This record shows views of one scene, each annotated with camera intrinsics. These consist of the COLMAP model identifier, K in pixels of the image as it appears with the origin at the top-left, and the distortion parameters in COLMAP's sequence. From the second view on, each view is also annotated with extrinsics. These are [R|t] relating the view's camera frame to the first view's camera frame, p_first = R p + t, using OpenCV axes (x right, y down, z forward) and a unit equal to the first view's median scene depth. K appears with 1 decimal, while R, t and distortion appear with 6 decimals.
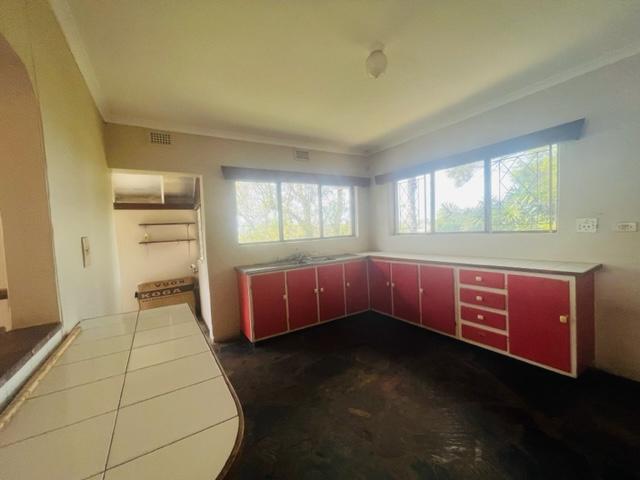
lens RADIAL K [[257.8, 0, 315.4], [0, 257.8, 240.4], [0, 0, 1]] dist [-0.002469, -0.001819]
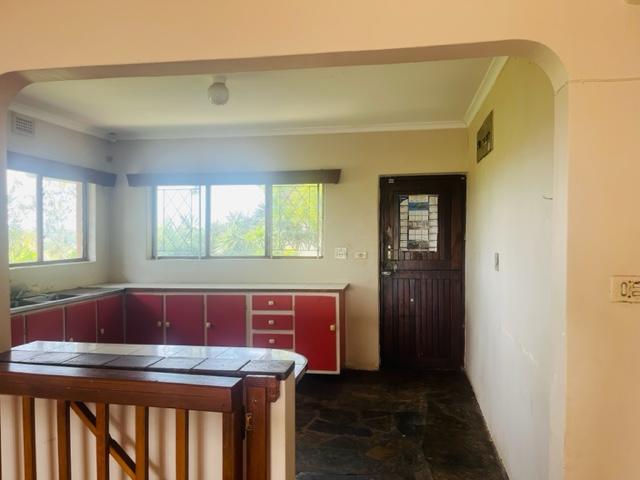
lens RADIAL K [[489.9, 0, 321.0], [0, 489.9, 241.0], [0, 0, 1]] dist [0.000538, 0.001469]
pose [[0.657992, 0.041399, 0.751886, -0.624129], [0.004770, 0.998238, -0.059137, 0.017651], [-0.753010, 0.042498, 0.656635, -0.384892]]
